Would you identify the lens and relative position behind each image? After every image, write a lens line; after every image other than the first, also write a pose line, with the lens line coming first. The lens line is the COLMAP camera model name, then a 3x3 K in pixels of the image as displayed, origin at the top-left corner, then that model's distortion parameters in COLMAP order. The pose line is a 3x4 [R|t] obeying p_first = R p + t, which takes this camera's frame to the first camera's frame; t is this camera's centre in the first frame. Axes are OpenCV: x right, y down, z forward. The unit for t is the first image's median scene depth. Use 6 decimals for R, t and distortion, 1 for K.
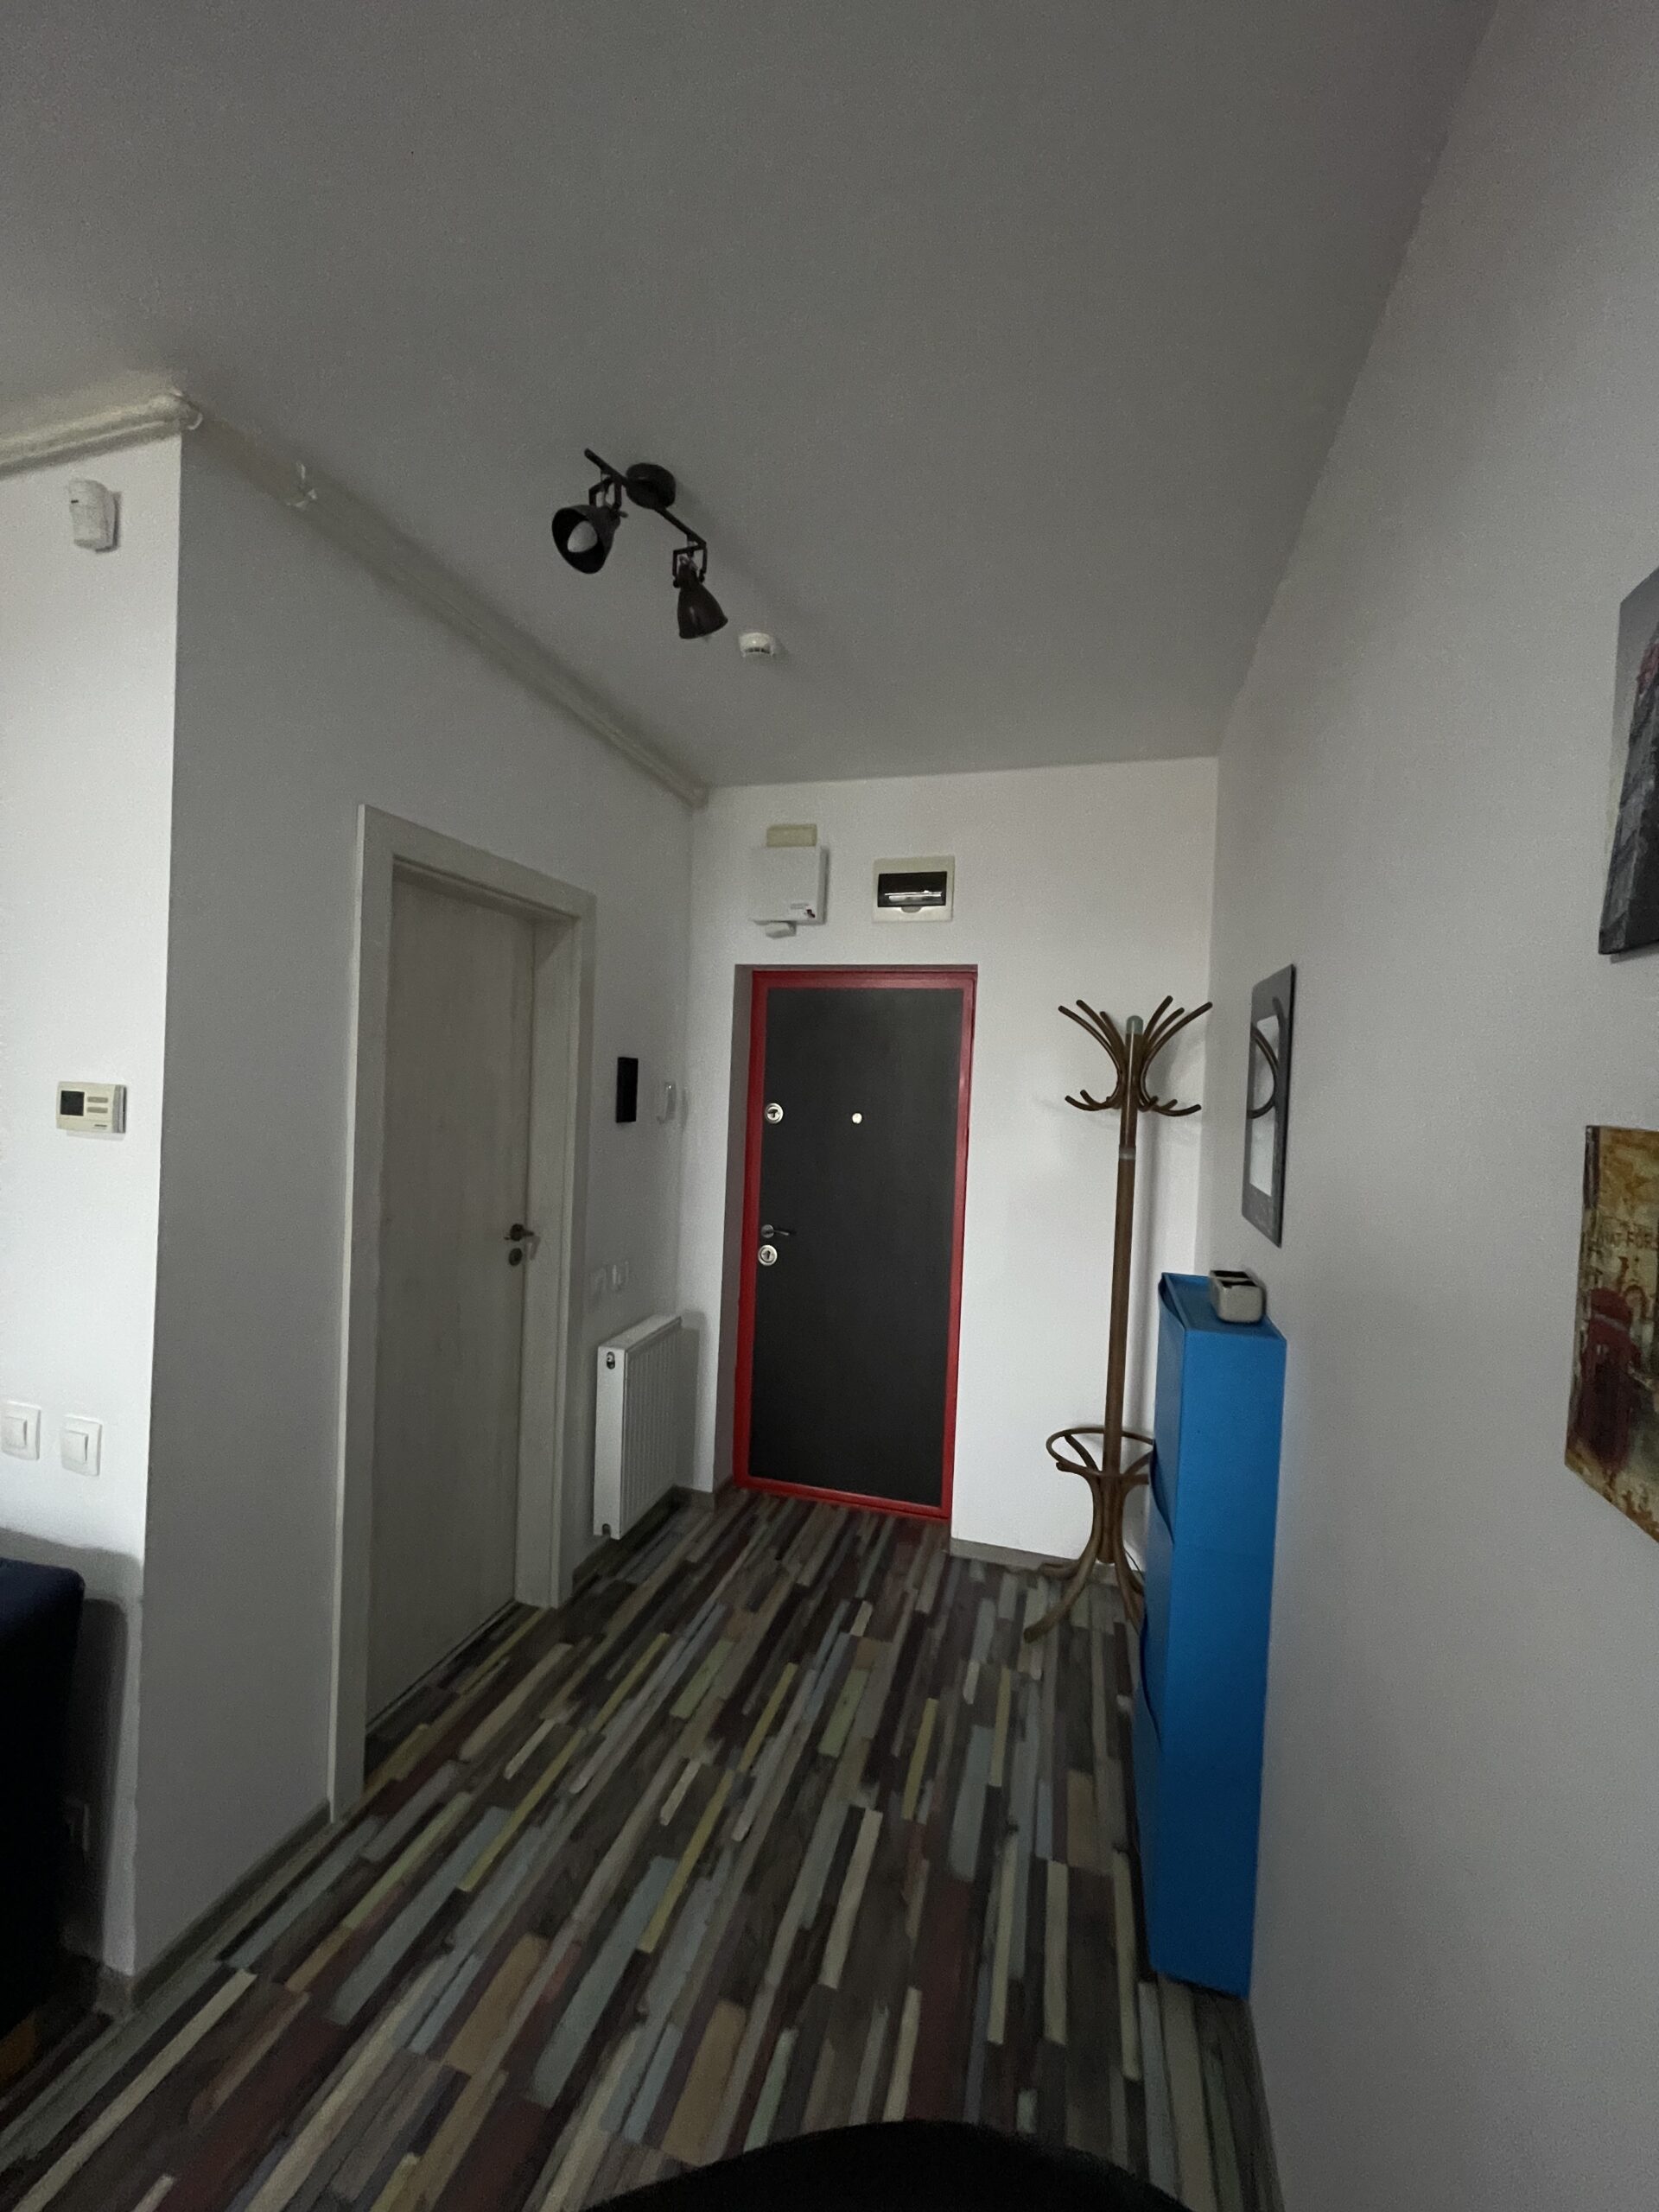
lens RADIAL K [[886.8, 0, 829.5], [0, 886.8, 1106.0], [0, 0, 1]] dist [-0.000651, 0.000119]
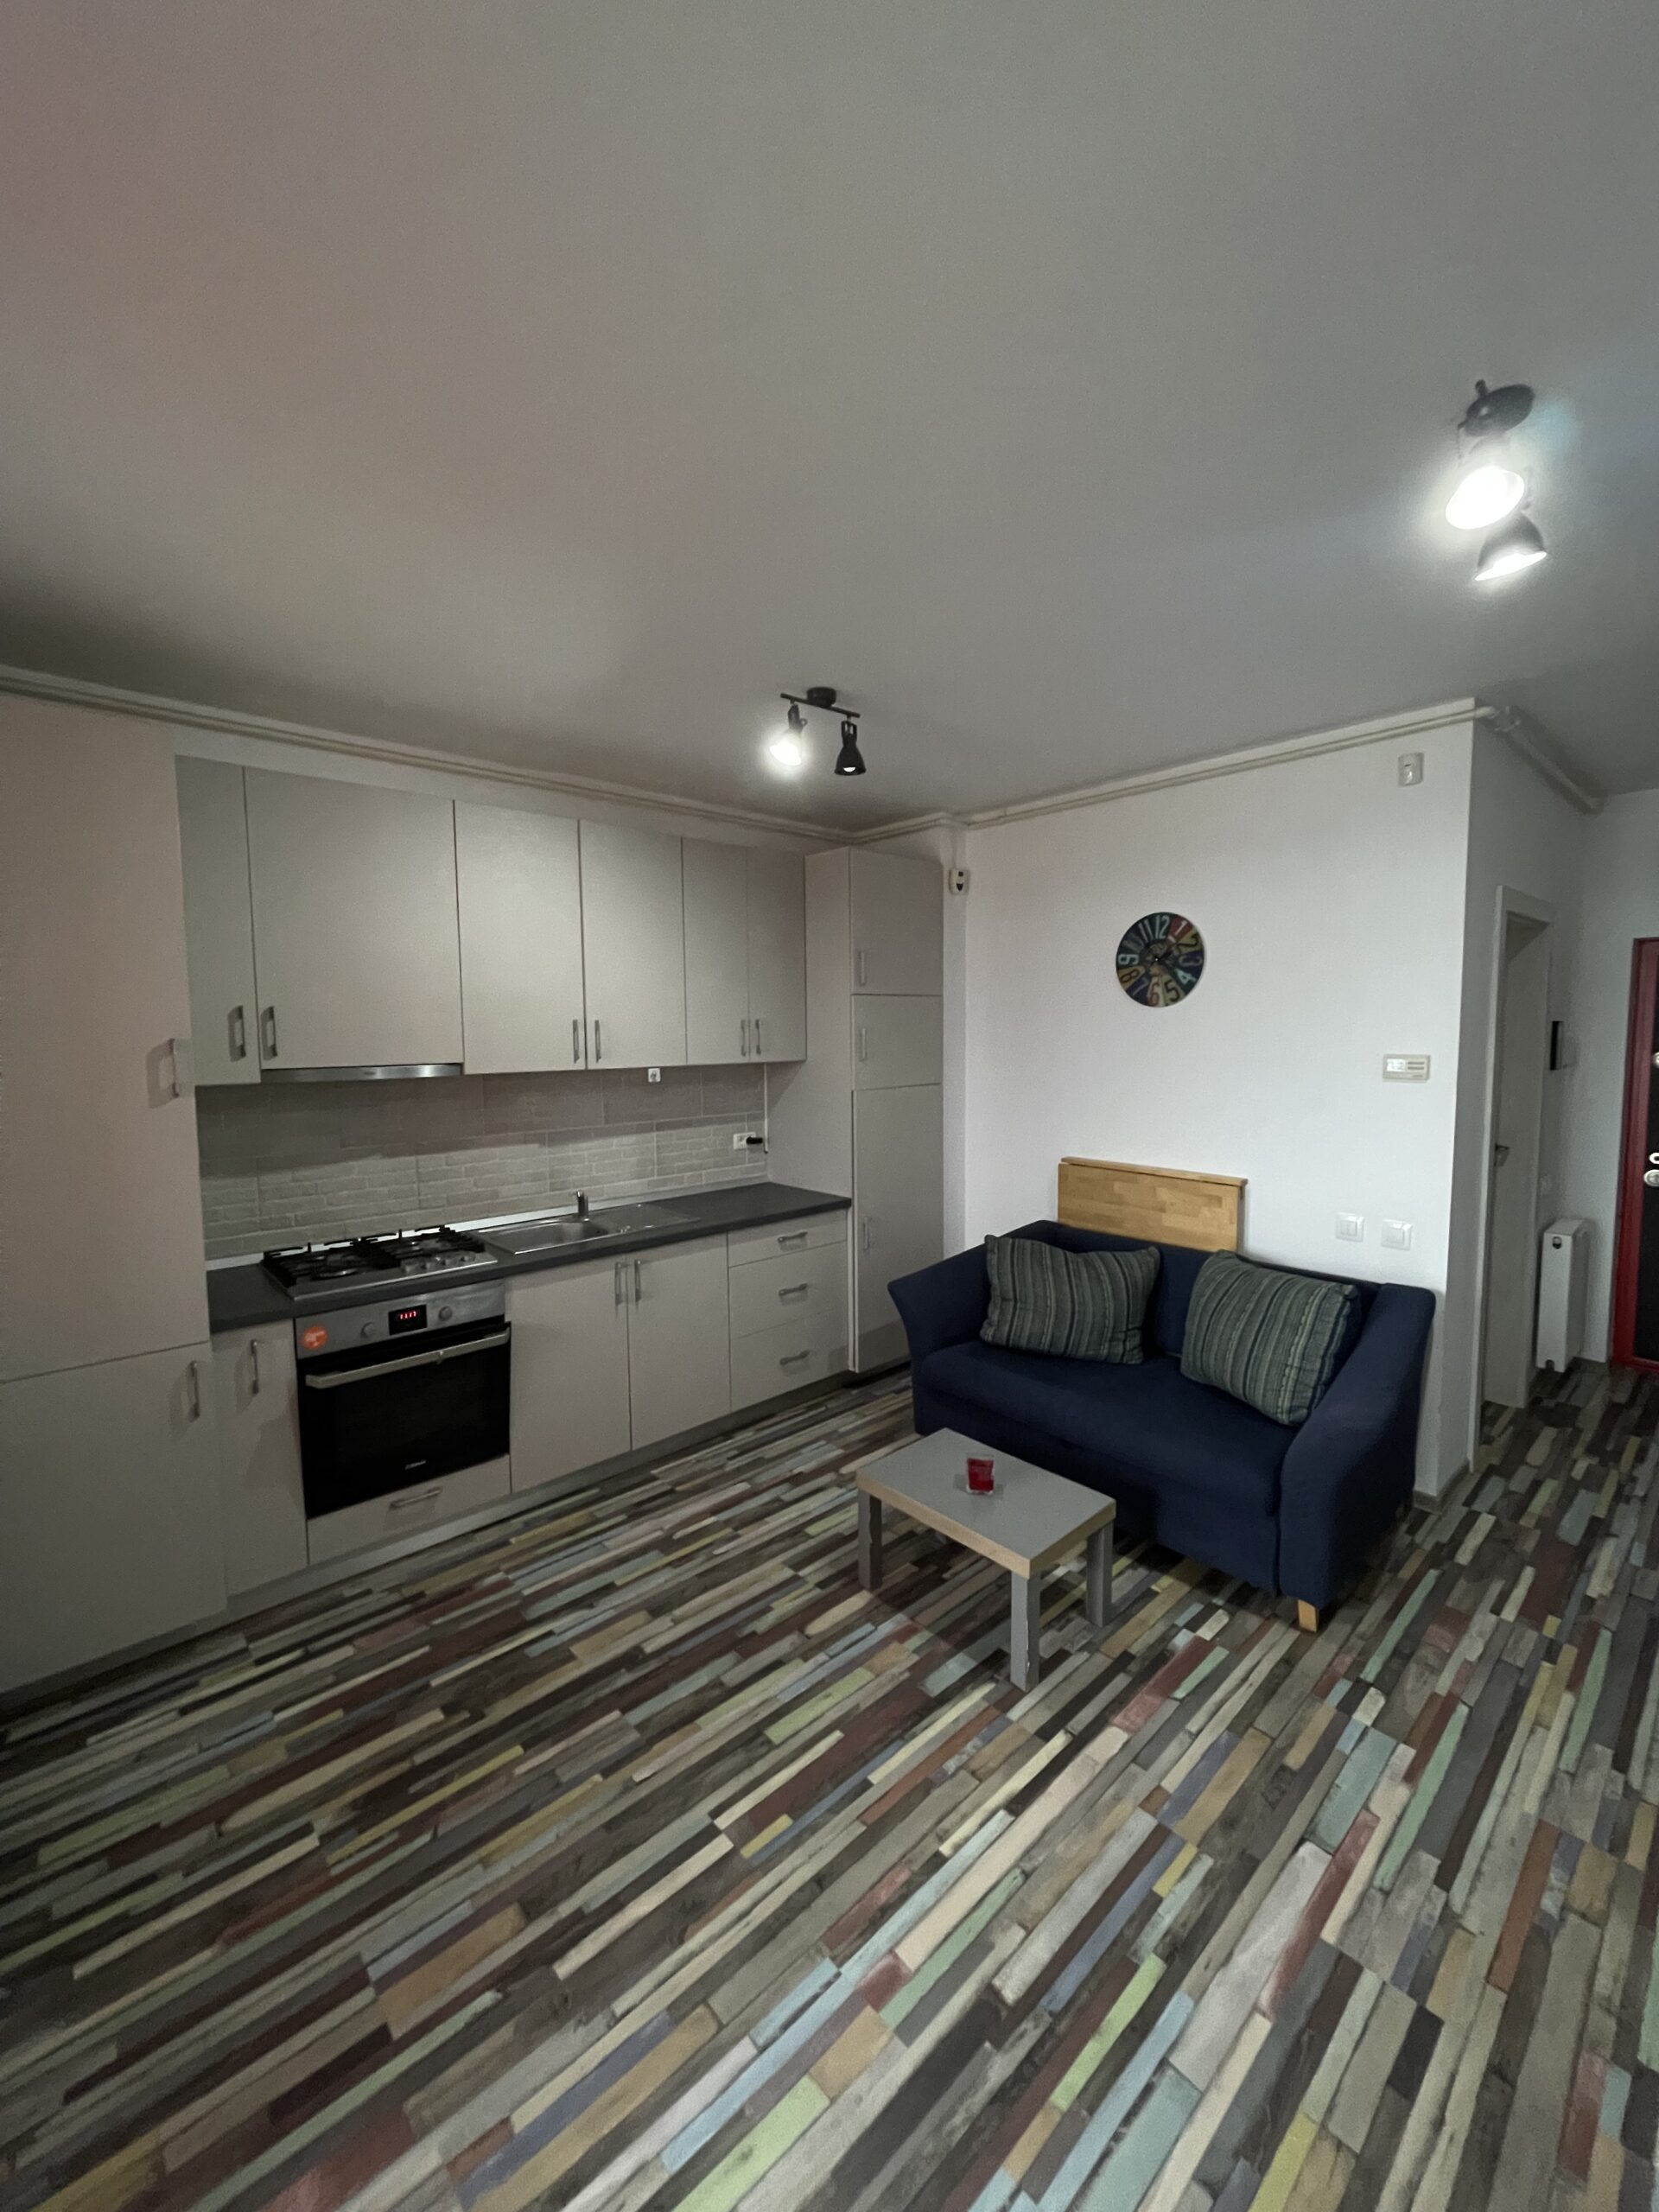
lens RADIAL K [[876.7, 0, 829.5], [0, 876.7, 1106.0], [0, 0, 1]] dist [0.002374, 0.000259]
pose [[0.845929, -0.007138, -0.533248, -0.647237], [0.034896, 0.998508, 0.041992, -0.030573], [0.532153, -0.054130, 0.844916, -1.016729]]
